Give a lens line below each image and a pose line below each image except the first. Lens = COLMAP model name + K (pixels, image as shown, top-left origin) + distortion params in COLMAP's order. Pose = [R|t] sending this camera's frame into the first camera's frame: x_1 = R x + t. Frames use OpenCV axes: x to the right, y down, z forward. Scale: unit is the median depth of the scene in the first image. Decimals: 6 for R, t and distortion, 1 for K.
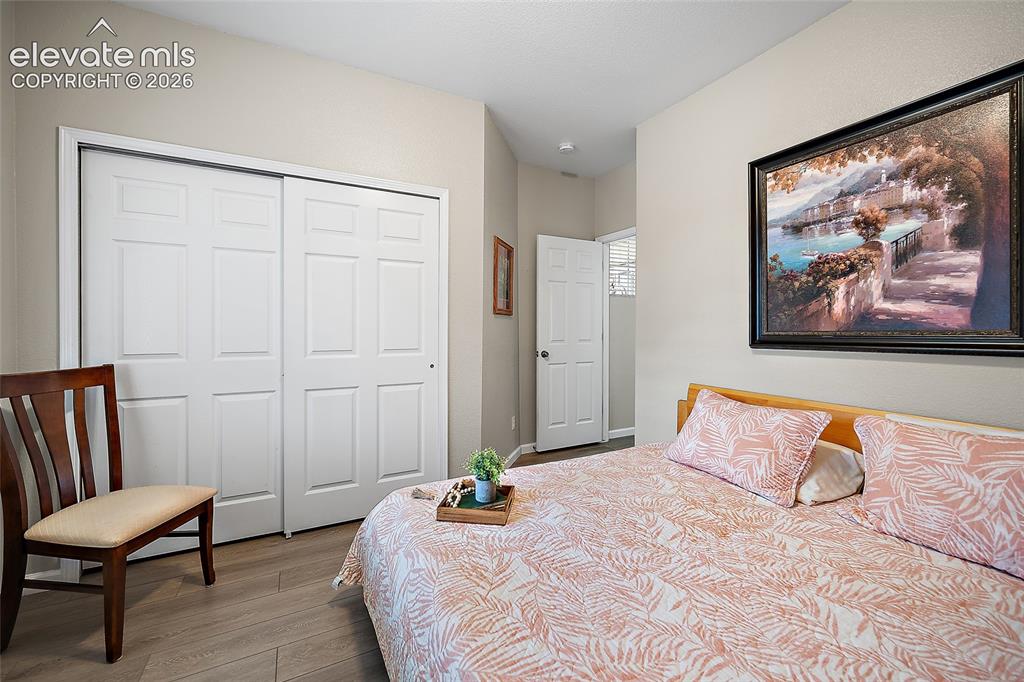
lens RADIAL K [[412.5, 0, 509.8], [0, 412.5, 336.1], [0, 0, 1]] dist [-0.004313, 0.000077]
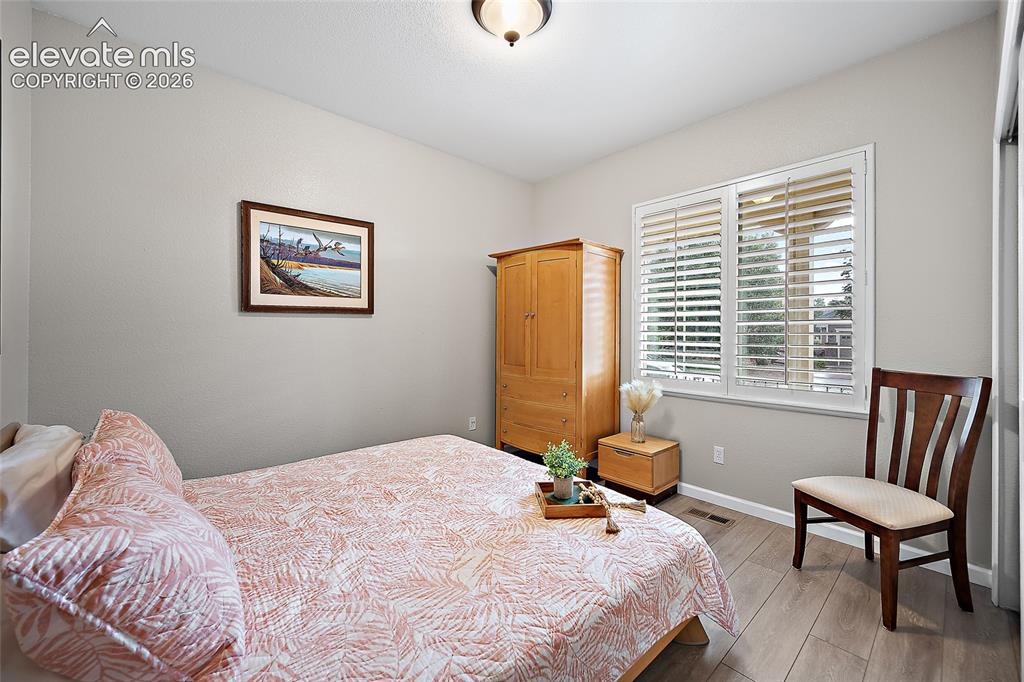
lens RADIAL K [[412.5, 0, 513.5], [0, 412.5, 336.0], [0, 0, 1]] dist [-0.004313, 0.000077]
pose [[-0.971906, -0.003489, -0.235344, 0.271670], [-0.005560, 0.999951, 0.008134, -0.021844], [0.235304, 0.009214, -0.971878, 1.715547]]
